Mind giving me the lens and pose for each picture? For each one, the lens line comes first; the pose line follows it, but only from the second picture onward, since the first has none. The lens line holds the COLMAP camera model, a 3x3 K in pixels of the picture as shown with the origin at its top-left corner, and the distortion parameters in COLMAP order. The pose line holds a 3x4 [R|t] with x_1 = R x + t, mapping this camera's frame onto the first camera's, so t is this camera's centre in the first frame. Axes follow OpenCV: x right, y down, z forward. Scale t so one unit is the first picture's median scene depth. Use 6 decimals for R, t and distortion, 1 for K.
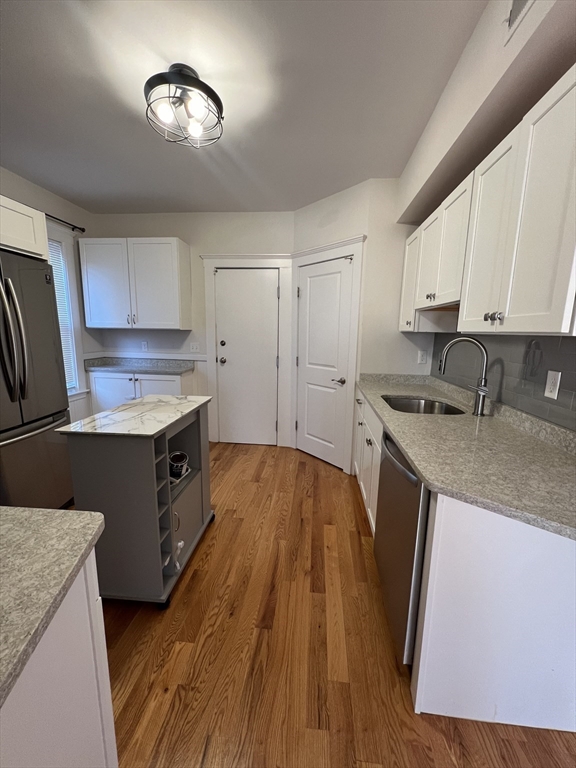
lens RADIAL K [[306.8, 0, 286.4], [0, 306.8, 383.5], [0, 0, 1]] dist [-0.001108, 0.000522]
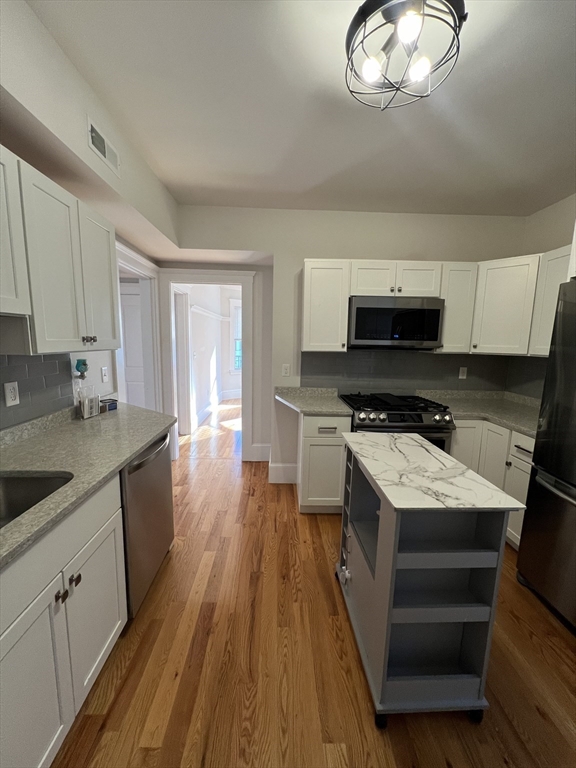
lens RADIAL K [[306.8, 0, 286.4], [0, 306.8, 383.5], [0, 0, 1]] dist [-0.001108, 0.000522]
pose [[-0.990273, -0.018022, -0.137967, -0.000048], [-0.060061, 0.949803, 0.307028, -0.224030], [0.125508, 0.312328, -0.941647, 1.093562]]
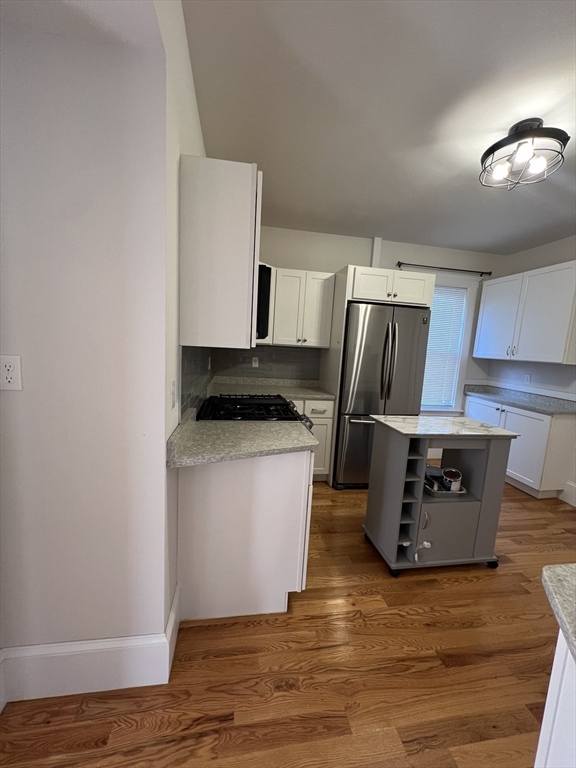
lens RADIAL K [[306.8, 0, 286.4], [0, 306.8, 383.5], [0, 0, 1]] dist [-0.001108, 0.000522]
pose [[0.269171, 0.120927, -0.955470, 0.336143], [-0.218246, 0.973936, 0.061781, -0.007537], [0.938038, 0.191898, 0.288547, 0.045277]]
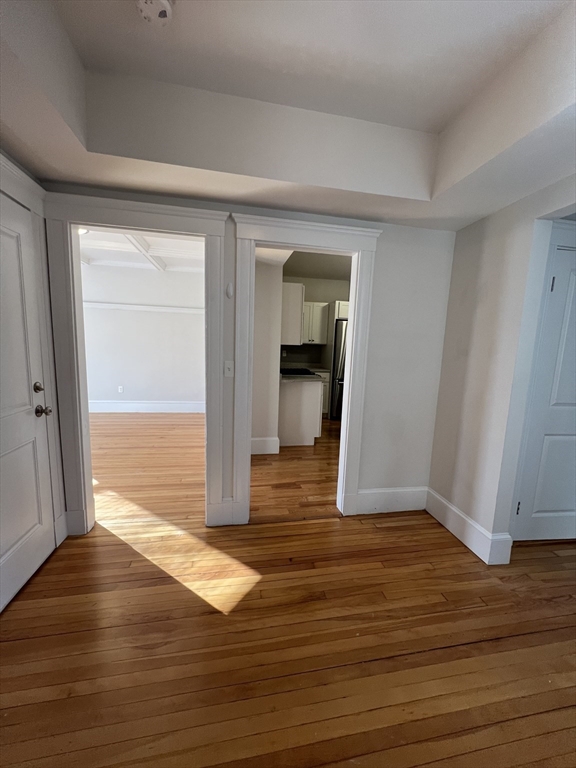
lens RADIAL K [[306.8, 0, 286.4], [0, 306.8, 383.5], [0, 0, 1]] dist [-0.001108, 0.000522]
pose [[0.287417, 0.121626, -0.950052, 1.234240], [-0.194884, 0.978581, 0.066320, 0.076982], [0.937769, 0.166089, 0.304964, -0.361748]]
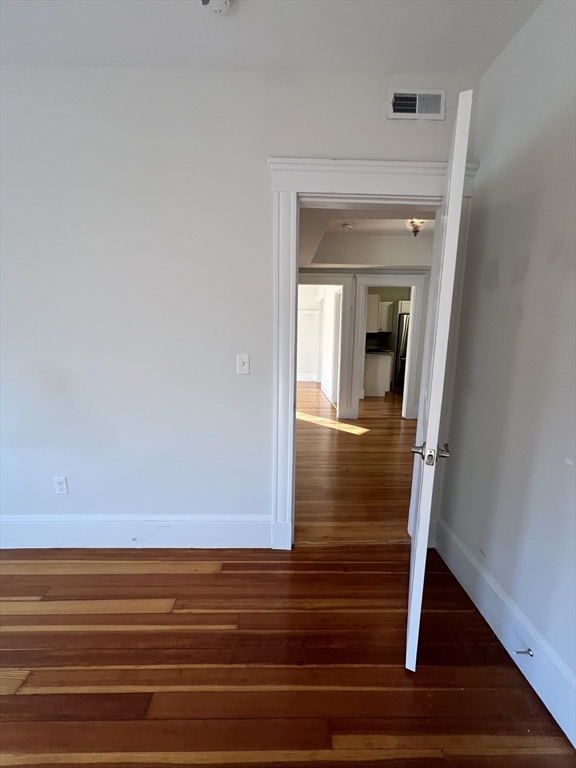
lens RADIAL K [[306.8, 0, 286.4], [0, 306.8, 383.5], [0, 0, 1]] dist [-0.001108, 0.000522]
pose [[0.118951, 0.153299, -0.980995, 2.134739], [-0.178461, 0.975220, 0.130757, 0.178984], [0.976731, 0.159515, 0.143361, -0.845224]]
